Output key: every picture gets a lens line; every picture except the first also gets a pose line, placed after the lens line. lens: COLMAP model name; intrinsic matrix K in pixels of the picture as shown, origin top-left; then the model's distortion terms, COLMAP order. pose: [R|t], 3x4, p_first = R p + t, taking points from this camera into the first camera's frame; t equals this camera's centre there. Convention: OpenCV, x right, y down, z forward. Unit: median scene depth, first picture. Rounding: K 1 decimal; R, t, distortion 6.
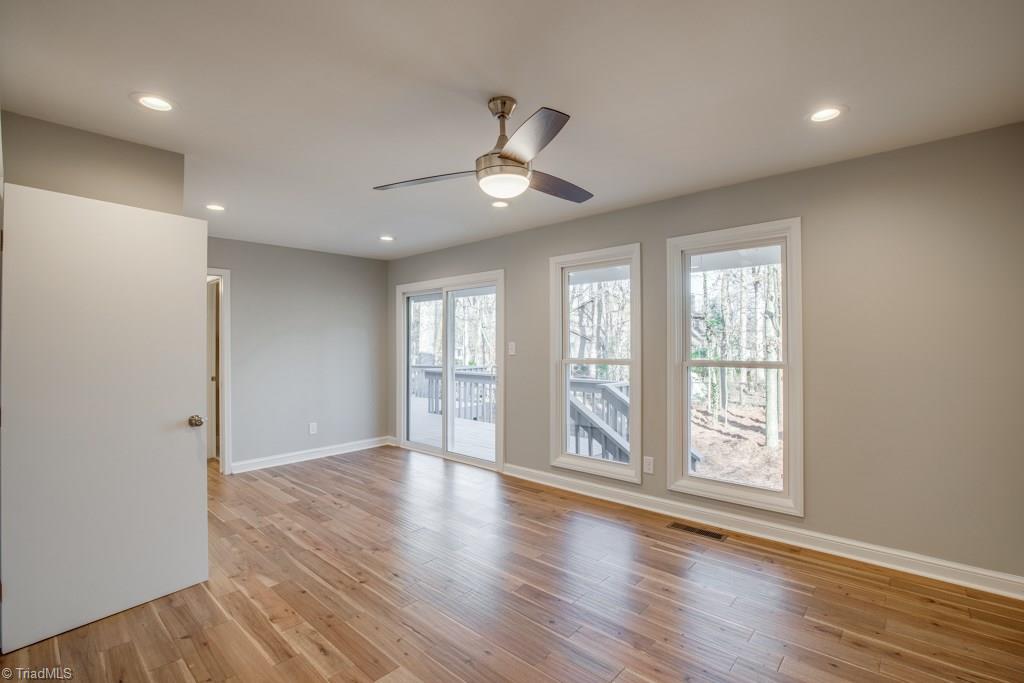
lens RADIAL K [[468.3, 0, 516.0], [0, 468.3, 342.3], [0, 0, 1]] dist [-0.032340, 0.005033]
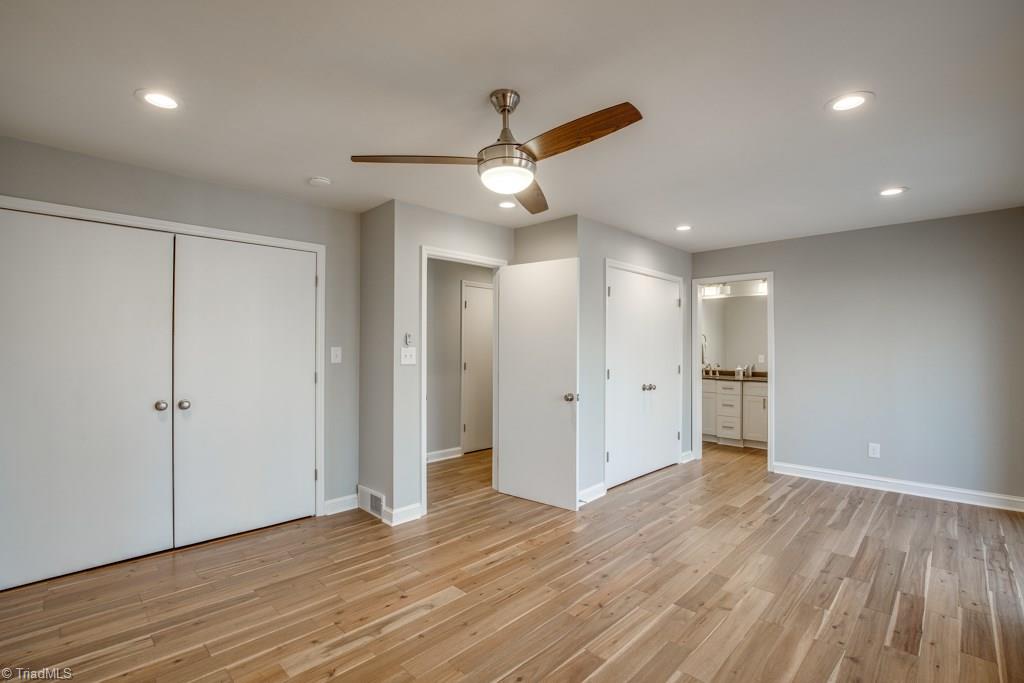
lens RADIAL K [[468.3, 0, 516.5], [0, 468.3, 343.3], [0, 0, 1]] dist [-0.032340, 0.005033]
pose [[-0.033517, -0.000325, -0.999438, 0.555830], [0.004737, 0.999989, -0.000484, -0.000703], [0.999427, -0.004750, -0.033515, 0.625855]]
